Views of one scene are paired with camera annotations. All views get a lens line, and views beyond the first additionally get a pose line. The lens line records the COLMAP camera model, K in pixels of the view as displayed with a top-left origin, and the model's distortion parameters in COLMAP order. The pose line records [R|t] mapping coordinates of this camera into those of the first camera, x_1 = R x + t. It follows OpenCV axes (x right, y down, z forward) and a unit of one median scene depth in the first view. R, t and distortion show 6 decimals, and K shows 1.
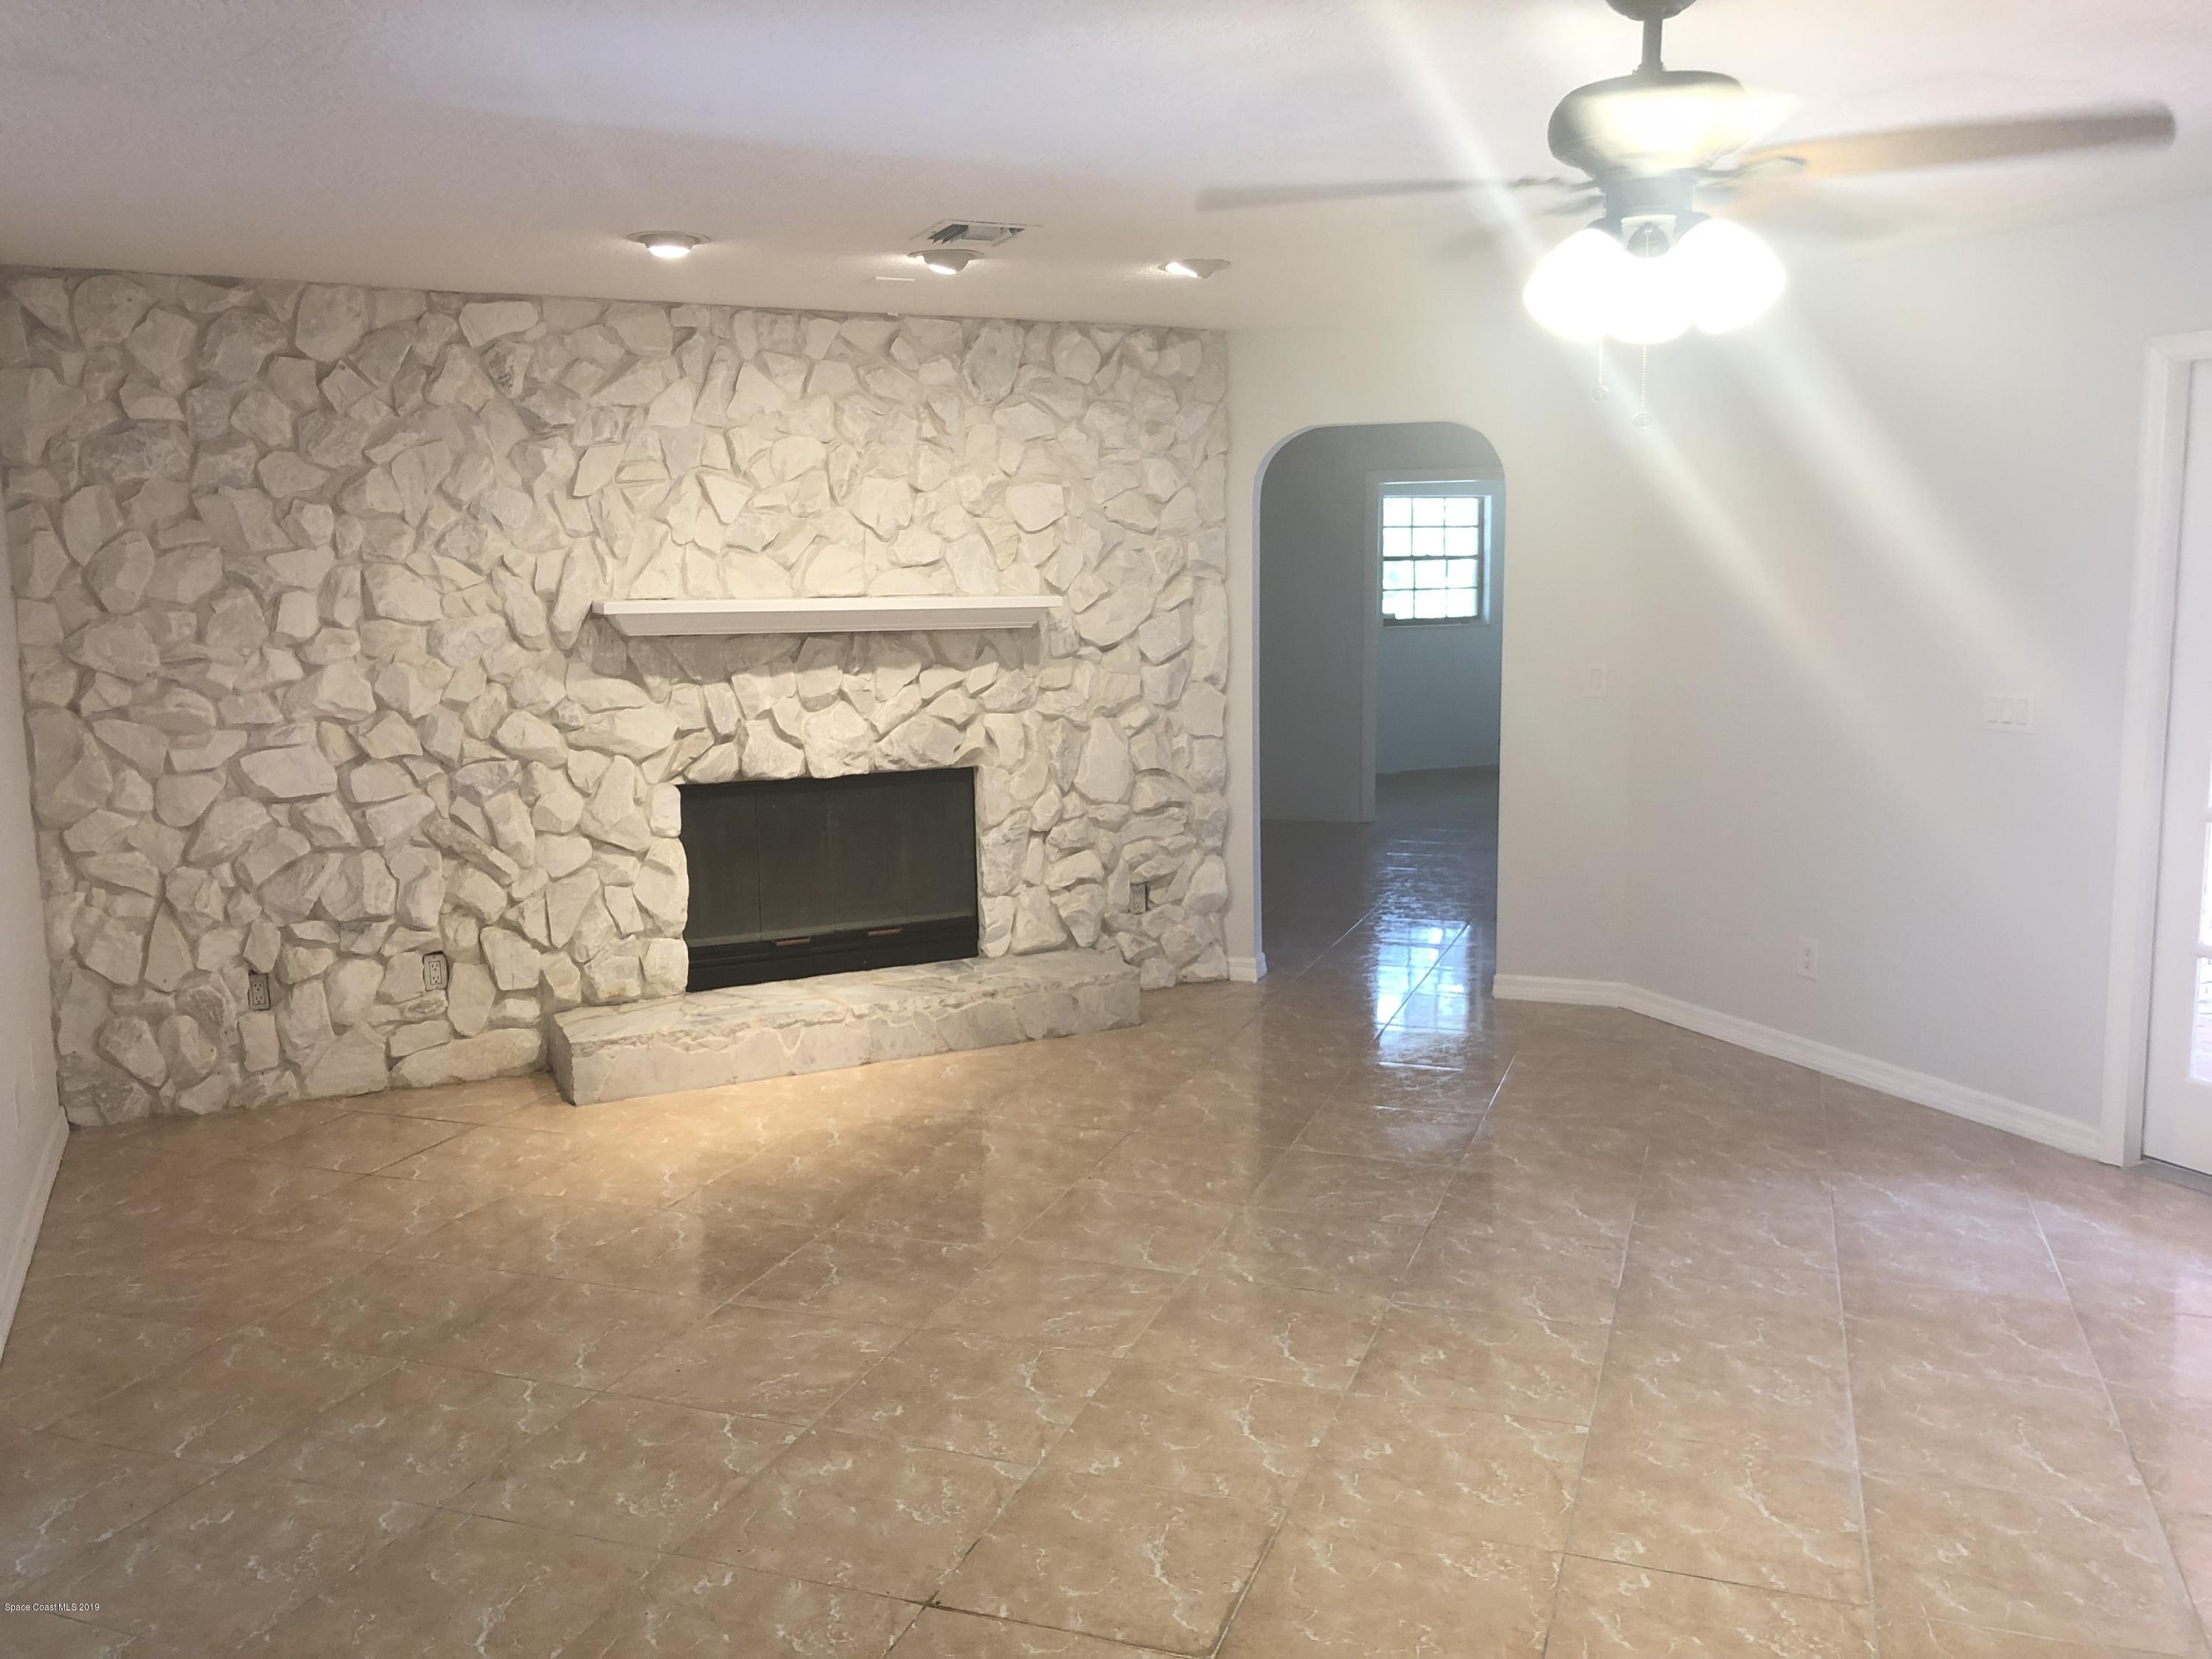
lens RADIAL K [[1824.4, 0, 1106.4], [0, 1824.4, 828.7], [0, 0, 1]] dist [-0.000831, -0.000323]
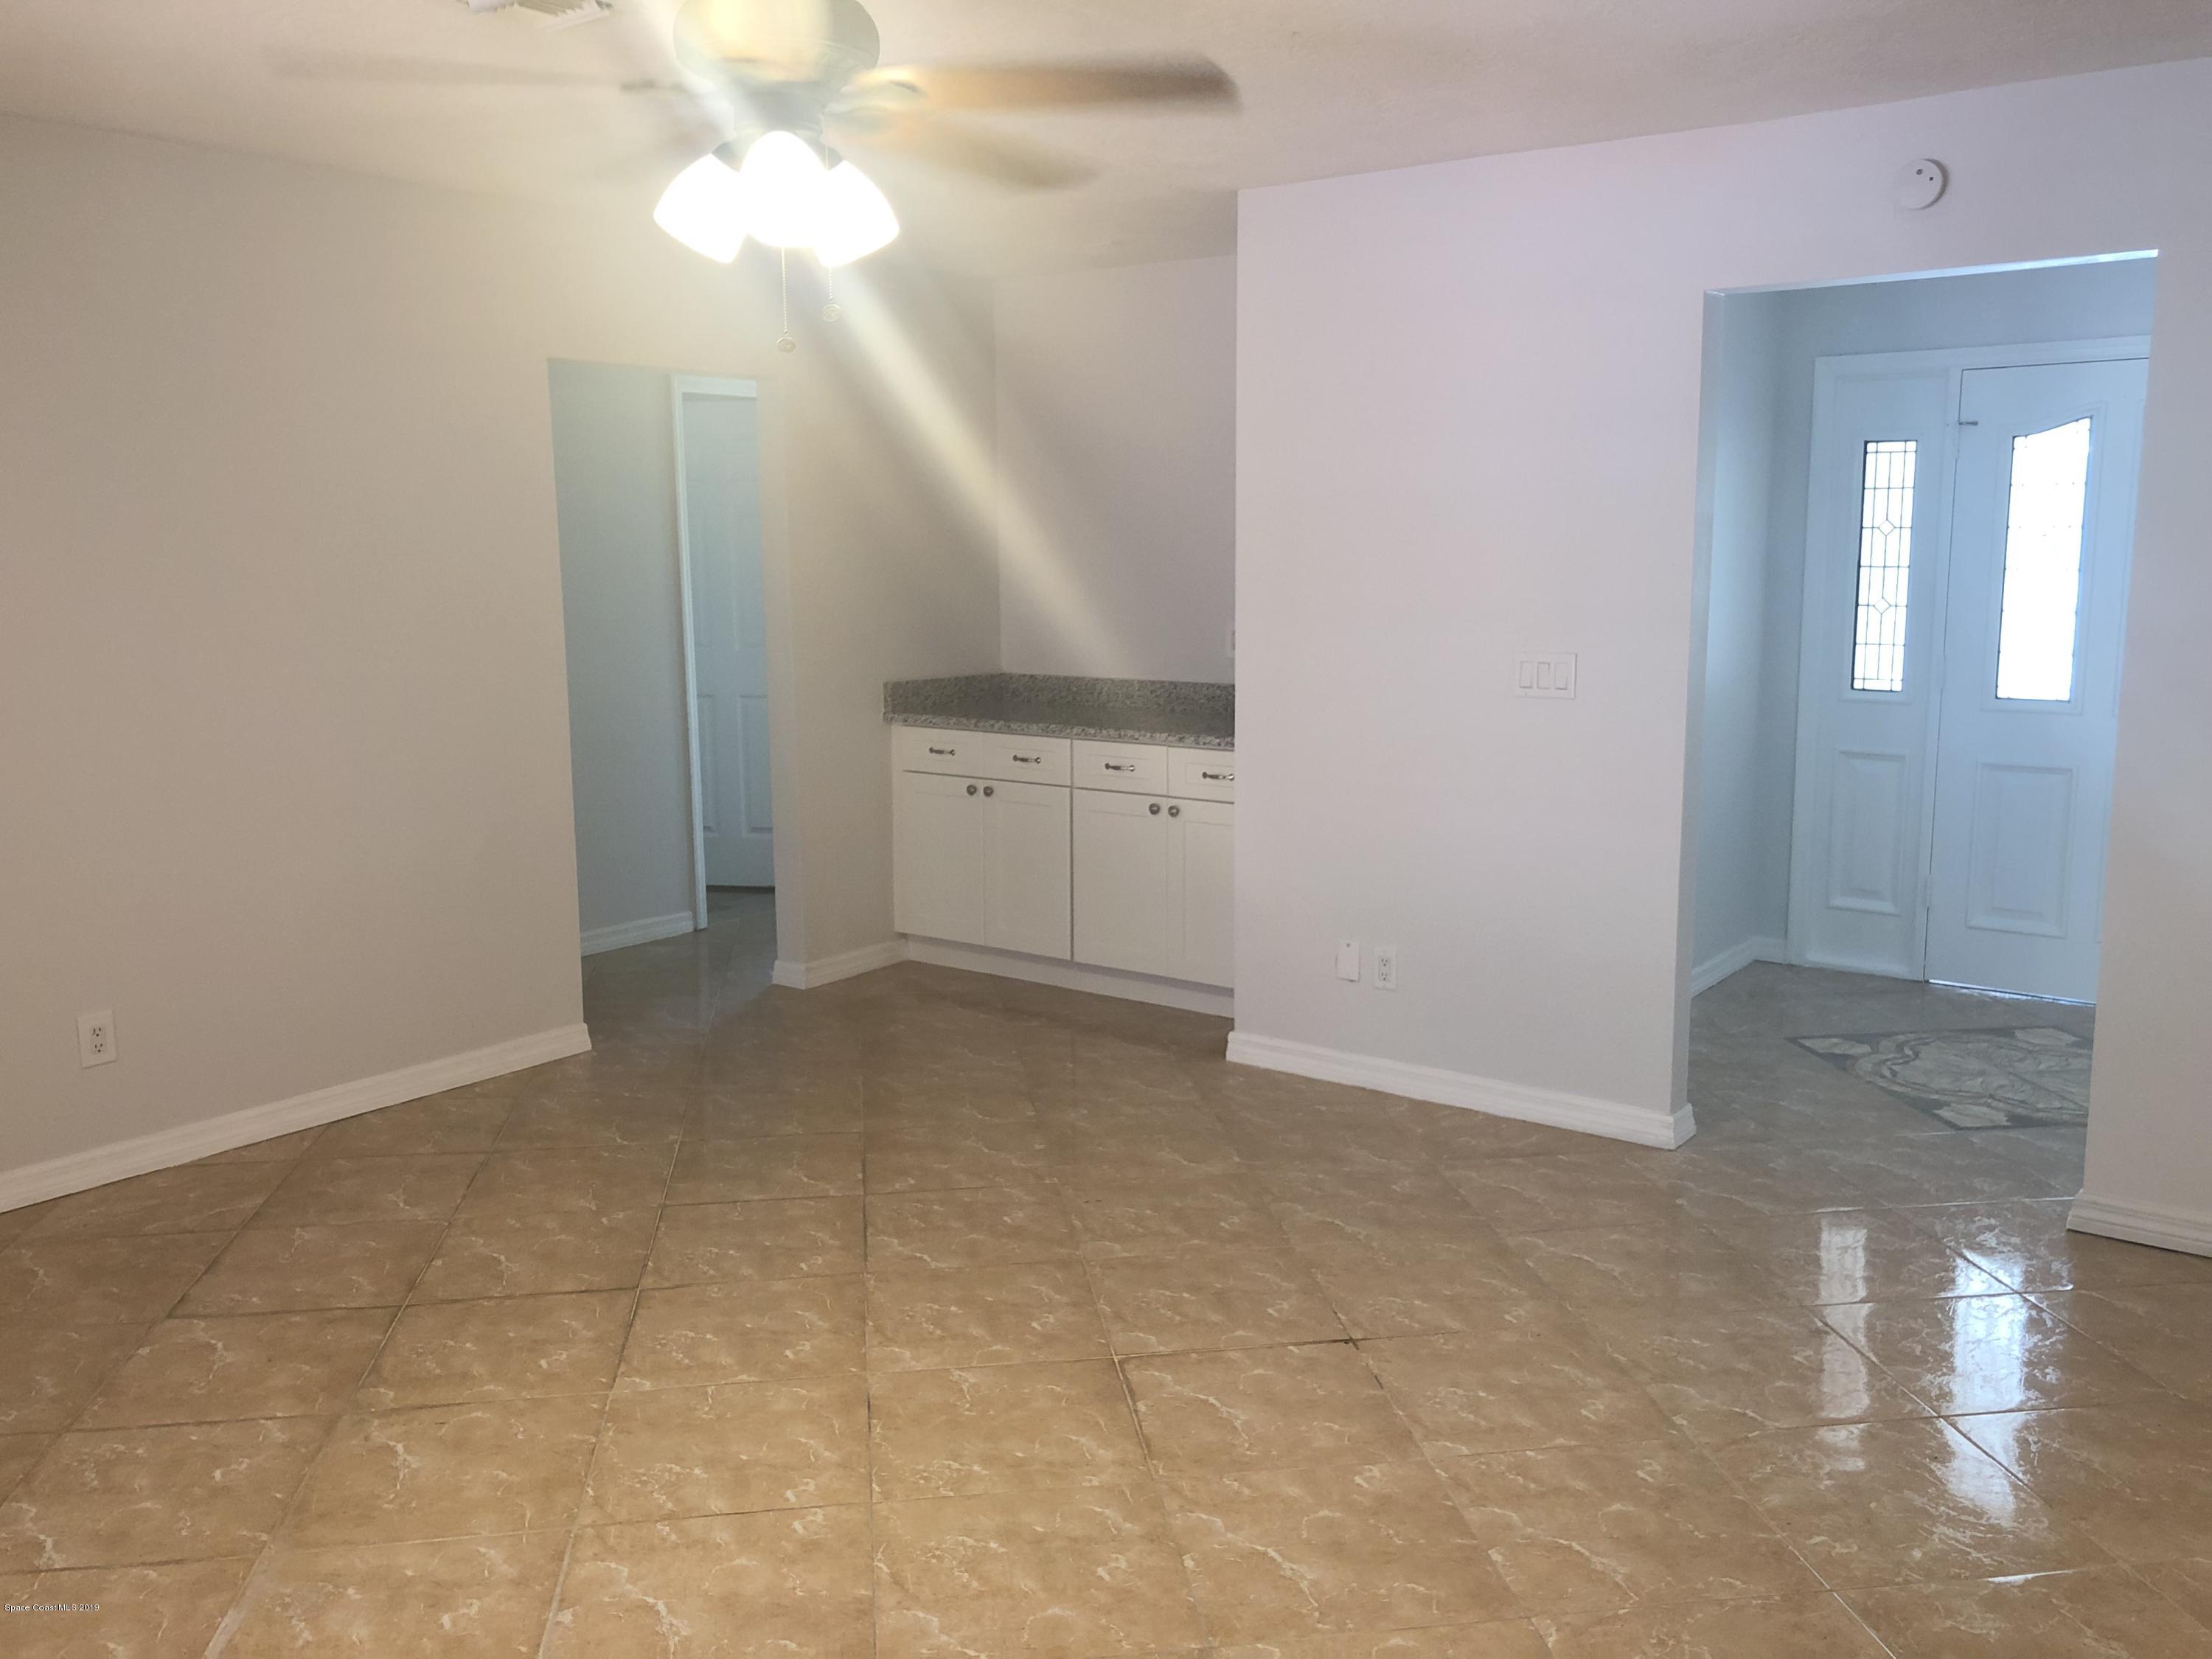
lens RADIAL K [[1824.4, 0, 1106.5], [0, 1824.4, 829.2], [0, 0, 1]] dist [-0.000831, -0.000323]
pose [[-0.884797, 0.093663, -0.456466, 0.534849], [-0.045195, 0.957723, 0.284121, -0.229572], [0.463779, 0.272019, -0.843157, 1.726610]]
